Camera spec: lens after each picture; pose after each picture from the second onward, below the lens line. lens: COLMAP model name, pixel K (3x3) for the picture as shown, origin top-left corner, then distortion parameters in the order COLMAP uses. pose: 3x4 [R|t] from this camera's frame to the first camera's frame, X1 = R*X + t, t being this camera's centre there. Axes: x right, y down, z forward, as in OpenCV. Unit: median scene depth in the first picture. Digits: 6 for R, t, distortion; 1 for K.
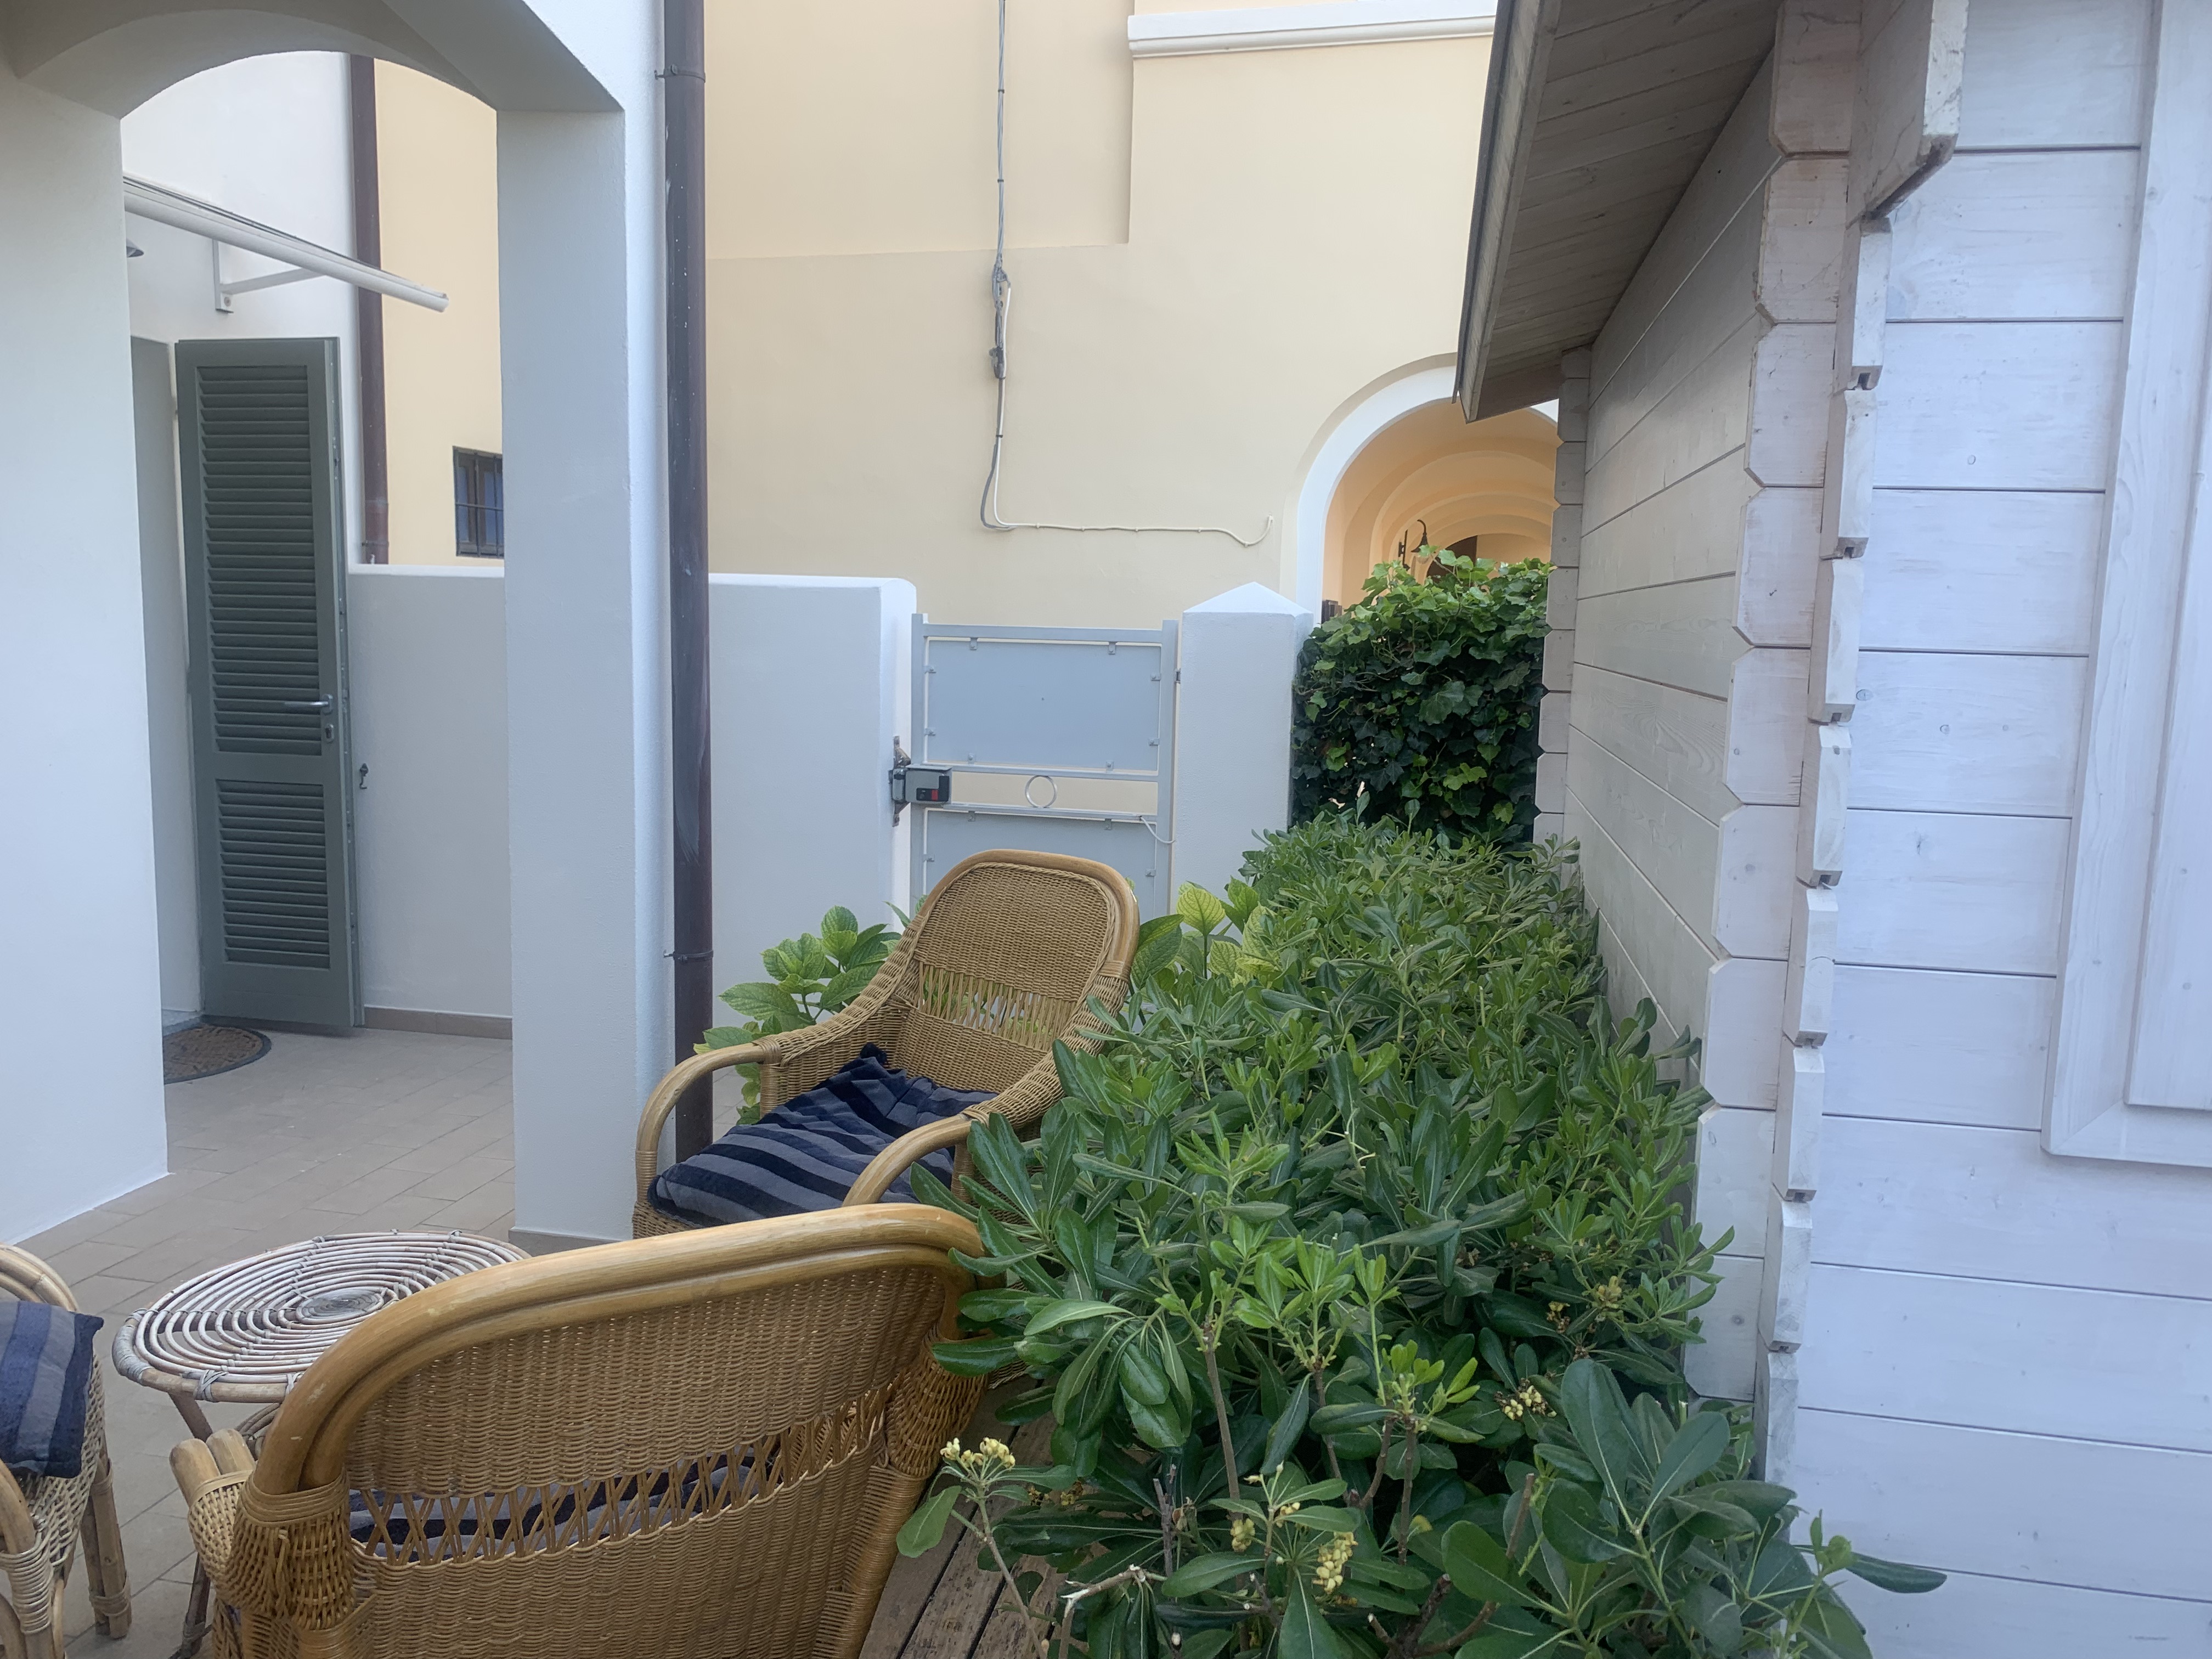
lens RADIAL K [[1680.8, 0, 1090.5], [0, 1680.8, 822.6], [0, 0, 1]] dist [0.022945, -0.035088]
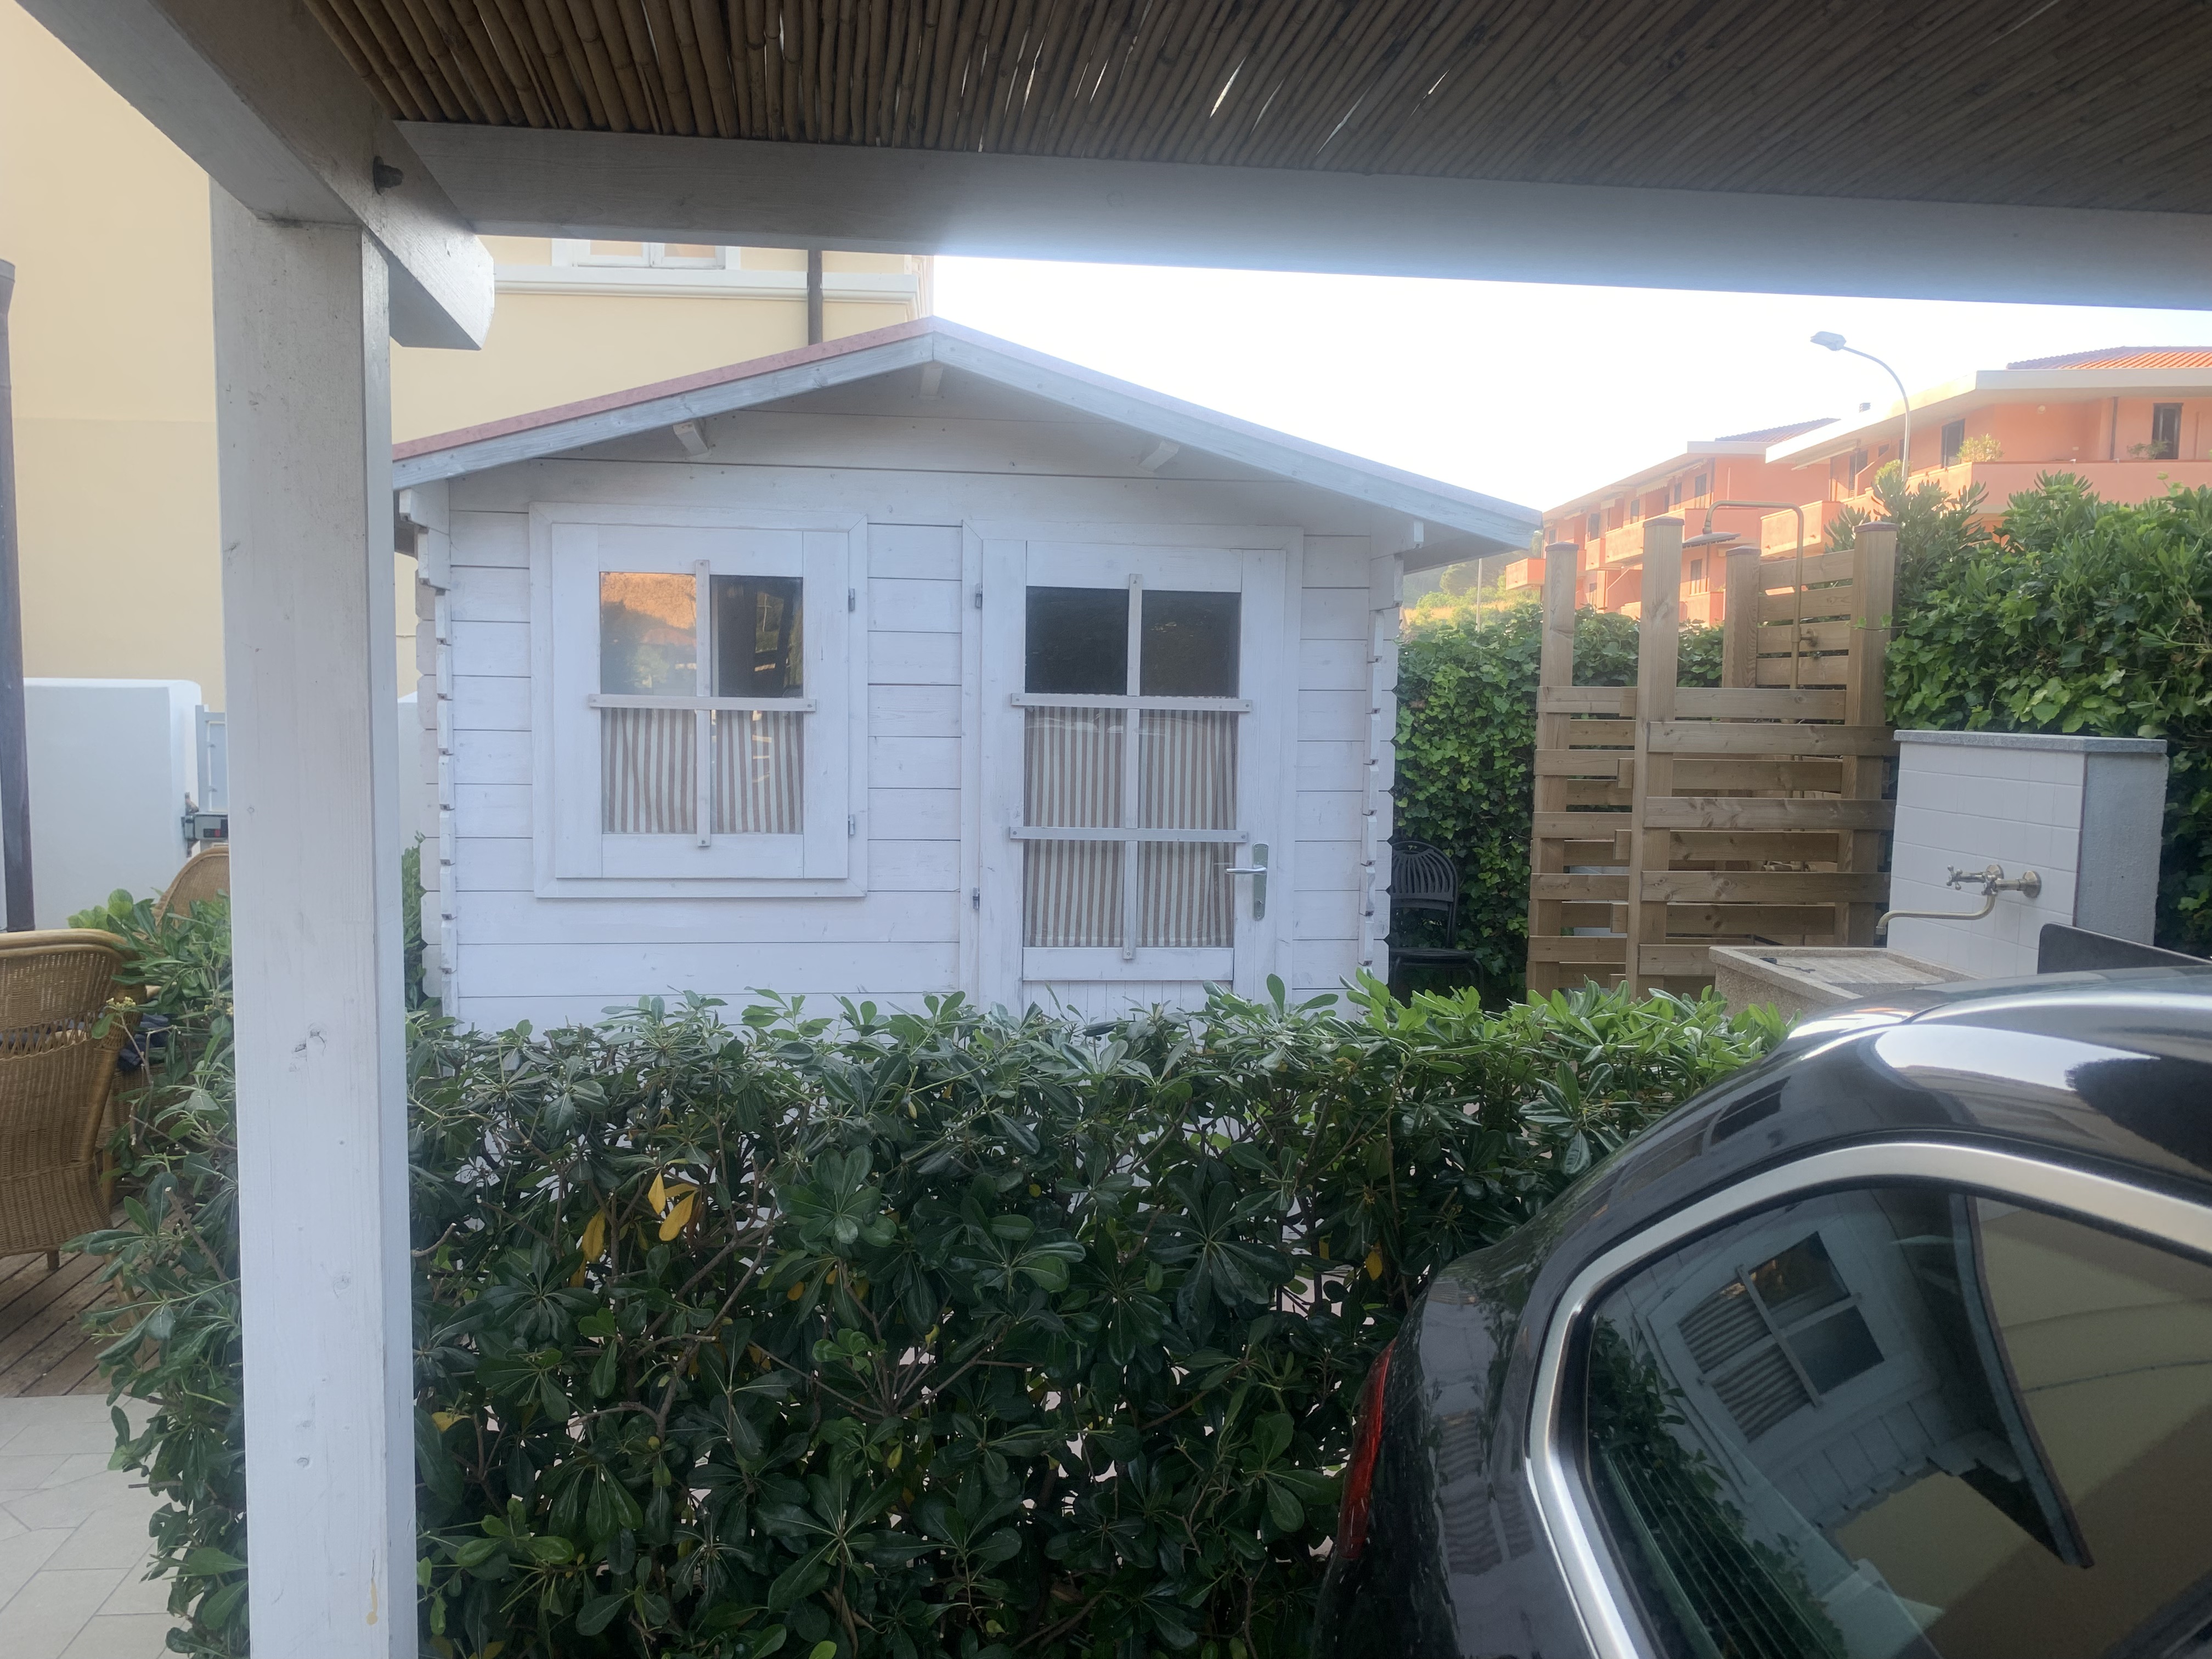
lens RADIAL K [[1680.8, 0, 1098.2], [0, 1680.8, 833.1], [0, 0, 1]] dist [0.022945, -0.035088]
pose [[0.945373, -0.040081, 0.323517, 0.148841], [0.050639, 0.998422, -0.024282, 0.055781], [-0.322033, 0.039339, 0.945911, -0.581691]]
